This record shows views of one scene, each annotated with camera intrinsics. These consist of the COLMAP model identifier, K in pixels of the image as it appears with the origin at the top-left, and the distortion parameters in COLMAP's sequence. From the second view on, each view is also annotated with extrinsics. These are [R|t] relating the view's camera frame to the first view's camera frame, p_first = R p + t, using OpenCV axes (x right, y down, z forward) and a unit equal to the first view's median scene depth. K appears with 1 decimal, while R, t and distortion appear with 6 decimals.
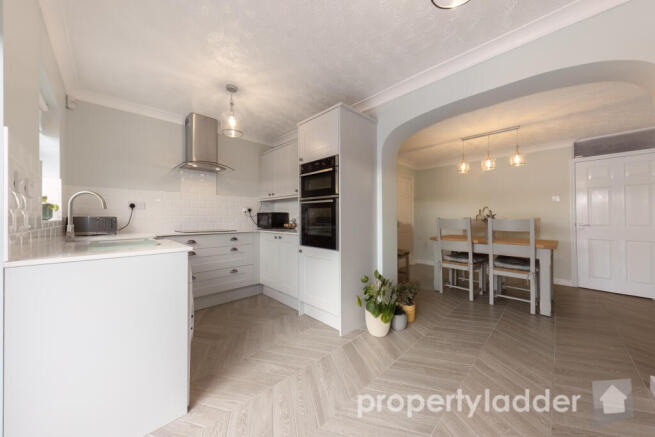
lens RADIAL K [[227.7, 0, 327.5], [0, 227.7, 215.6], [0, 0, 1]] dist [0.000343, -0.000124]
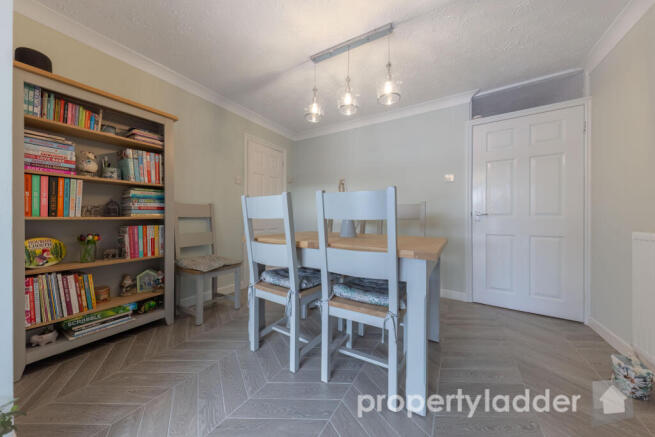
lens RADIAL K [[223.9, 0, 328.0], [0, 223.9, 220.6], [0, 0, 1]] dist [0.002203, -0.000178]
pose [[0.965671, -0.003600, 0.259742, 0.517036], [-0.002425, 0.999735, 0.022874, 0.050020], [-0.259755, -0.022718, 0.965407, 0.480462]]
